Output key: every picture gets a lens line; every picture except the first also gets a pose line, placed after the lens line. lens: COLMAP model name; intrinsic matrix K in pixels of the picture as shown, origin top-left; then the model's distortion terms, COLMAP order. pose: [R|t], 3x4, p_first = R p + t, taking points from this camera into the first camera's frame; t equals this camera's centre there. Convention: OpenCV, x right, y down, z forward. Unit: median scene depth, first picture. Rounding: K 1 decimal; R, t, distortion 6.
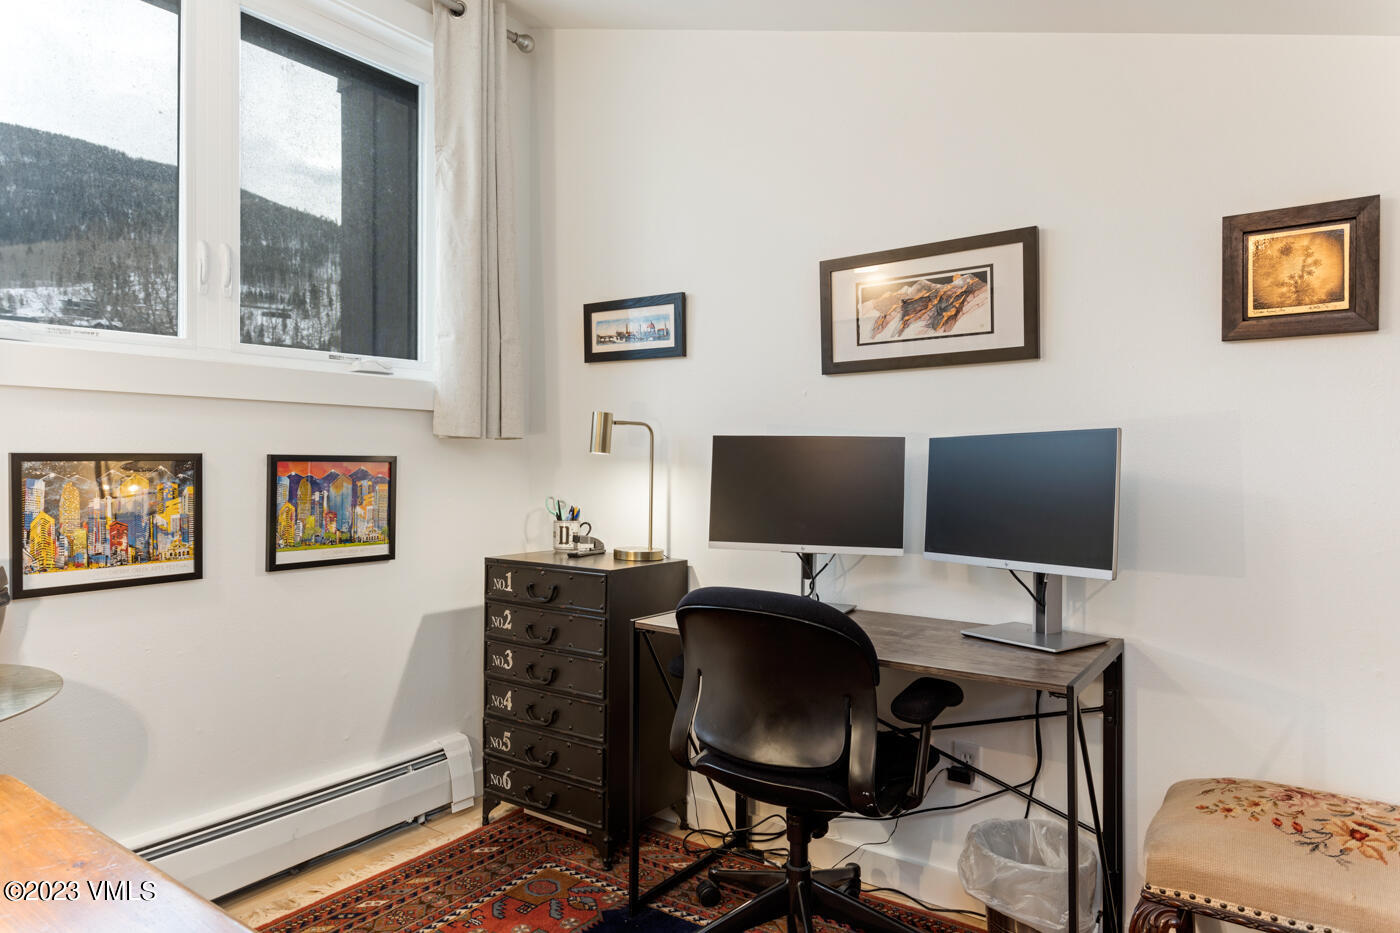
lens RADIAL K [[879.4, 0, 701.1], [0, 879.4, 465.7], [0, 0, 1]] dist [0.004733, 0.002124]
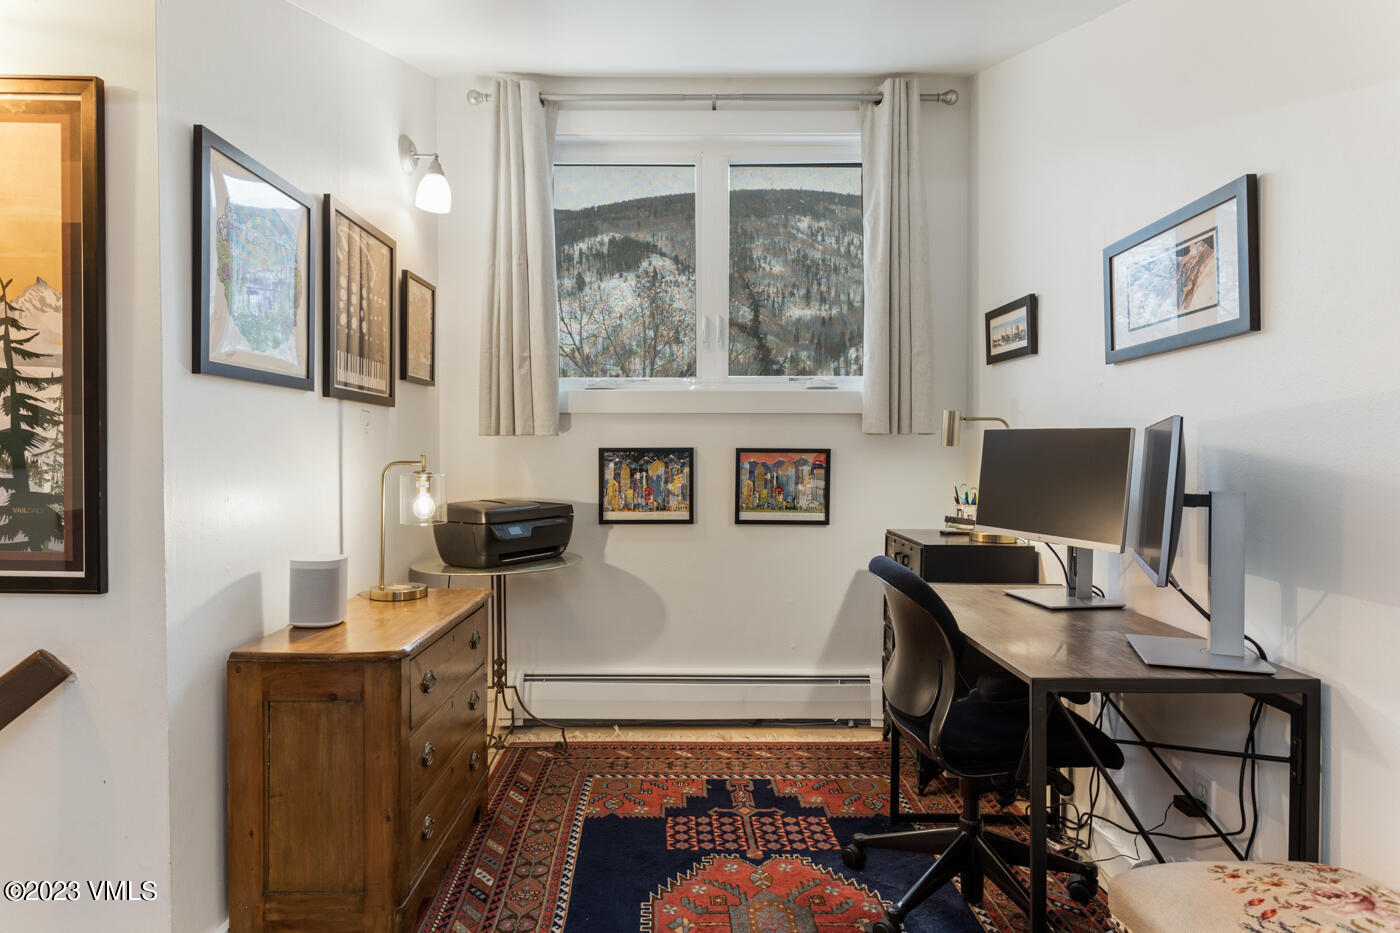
lens RADIAL K [[853.0, 0, 696.5], [0, 853.0, 458.0], [0, 0, 1]] dist [-0.001349, -0.000293]
pose [[0.568156, 0.006728, -0.822894, 0.692406], [-0.005944, 0.999974, 0.004072, -0.000793], [0.822900, 0.002578, 0.568181, 0.094976]]
